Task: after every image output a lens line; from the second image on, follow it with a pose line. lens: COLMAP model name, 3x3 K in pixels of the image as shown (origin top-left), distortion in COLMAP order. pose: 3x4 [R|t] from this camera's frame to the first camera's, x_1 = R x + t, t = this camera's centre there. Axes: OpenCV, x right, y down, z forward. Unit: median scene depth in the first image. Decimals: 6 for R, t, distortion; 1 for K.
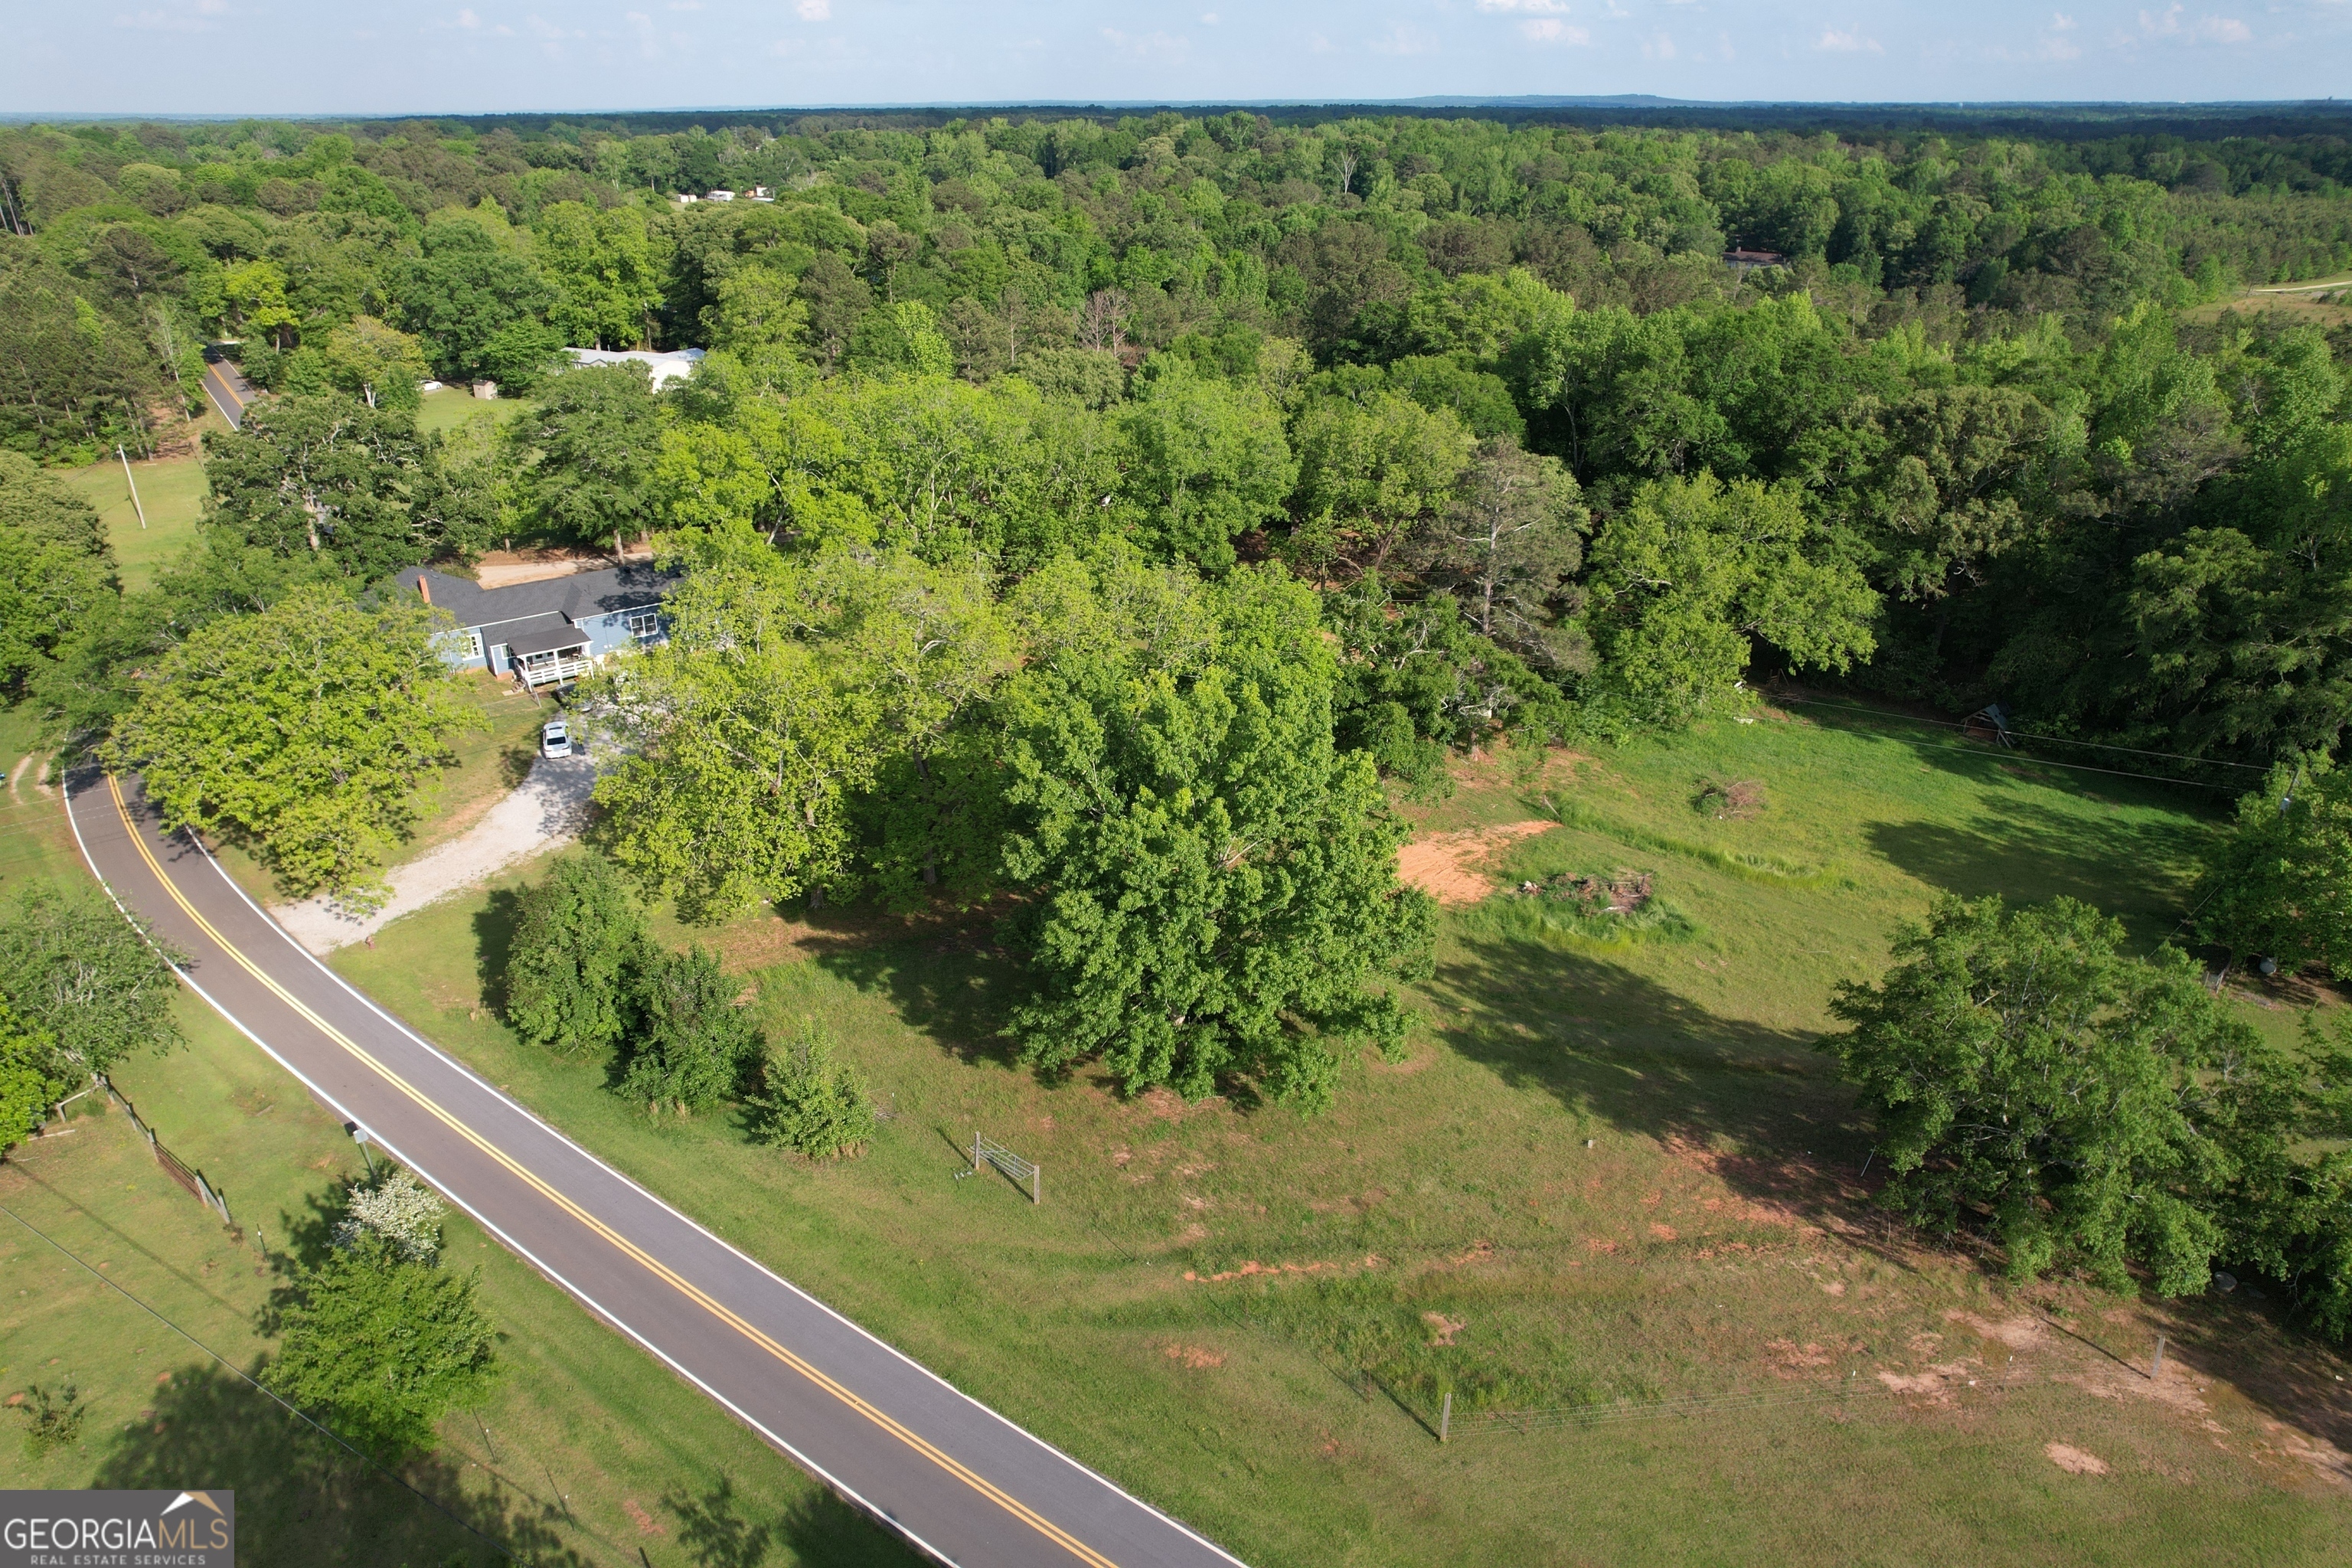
lens RADIAL K [[1506.3, 0, 1184.1], [0, 1506.3, 783.6], [0, 0, 1]] dist [-0.090389, 0.088225]
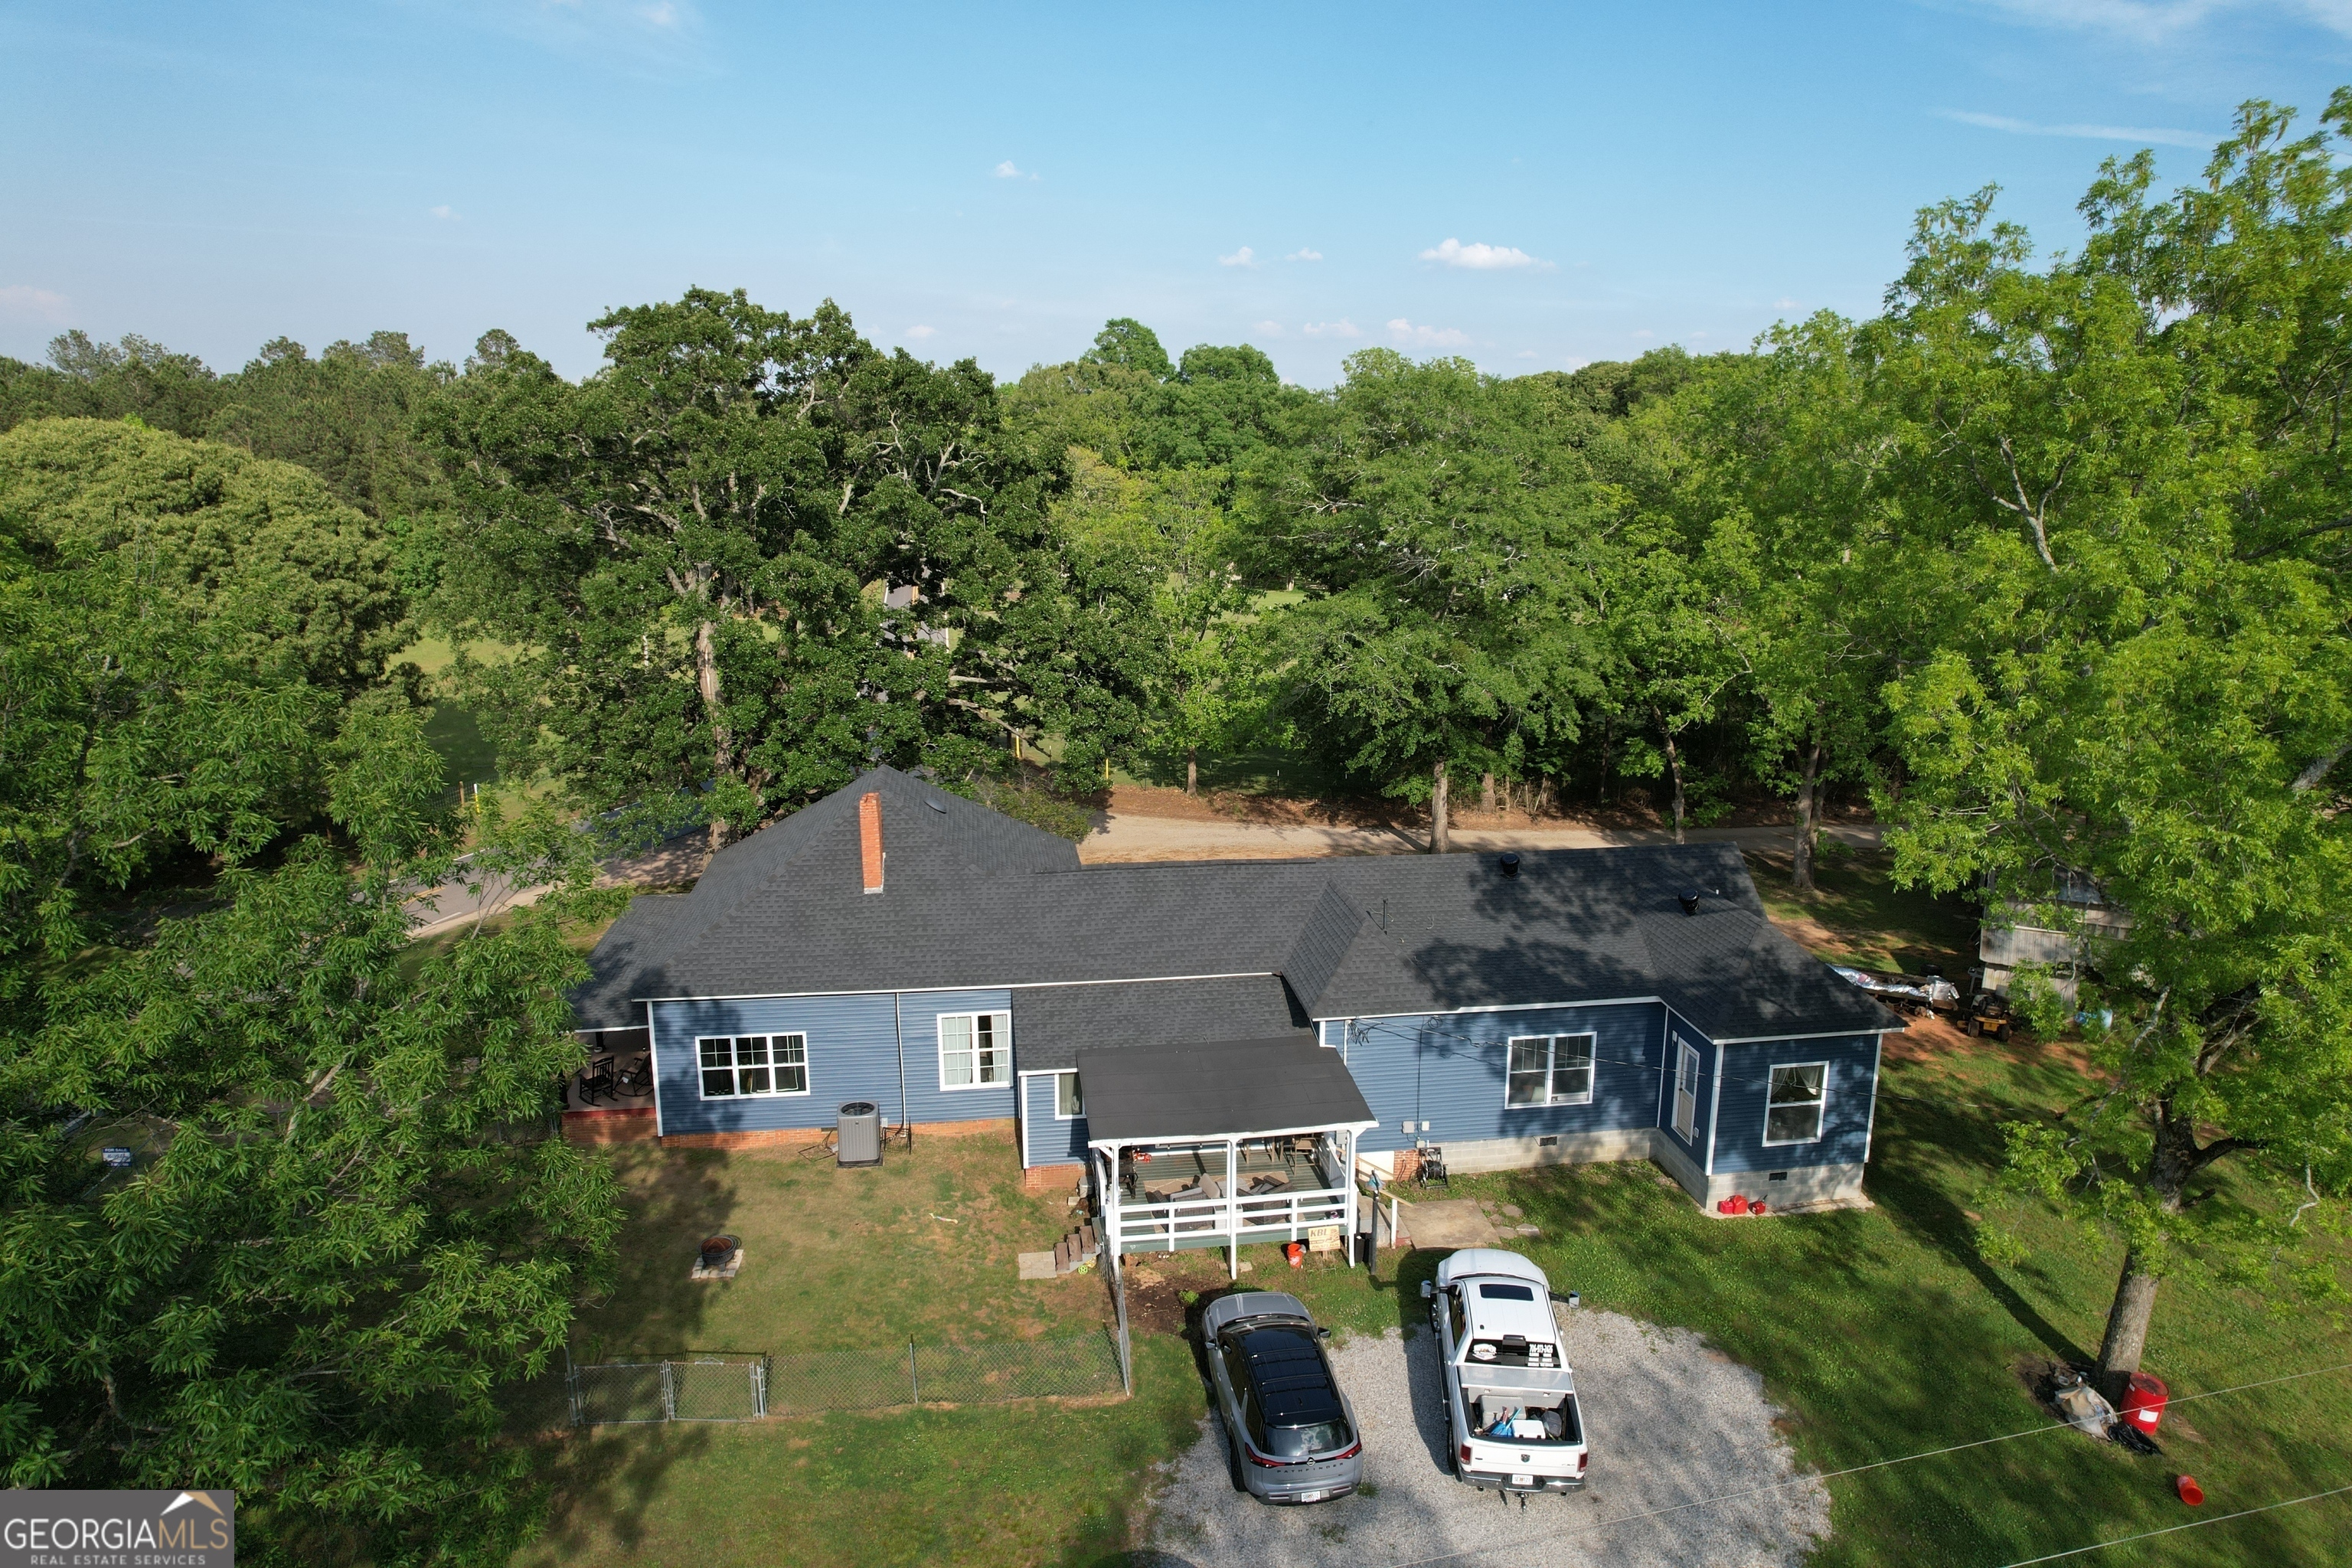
lens RADIAL K [[1506.3, 0, 1184.1], [0, 1506.3, 783.6], [0, 0, 1]] dist [-0.090389, 0.088225]
pose [[0.890159, 0.098848, -0.444798, -0.276403], [-0.191875, 0.966732, -0.169156, -0.087962], [0.413280, 0.235921, 0.879512, 0.647658]]
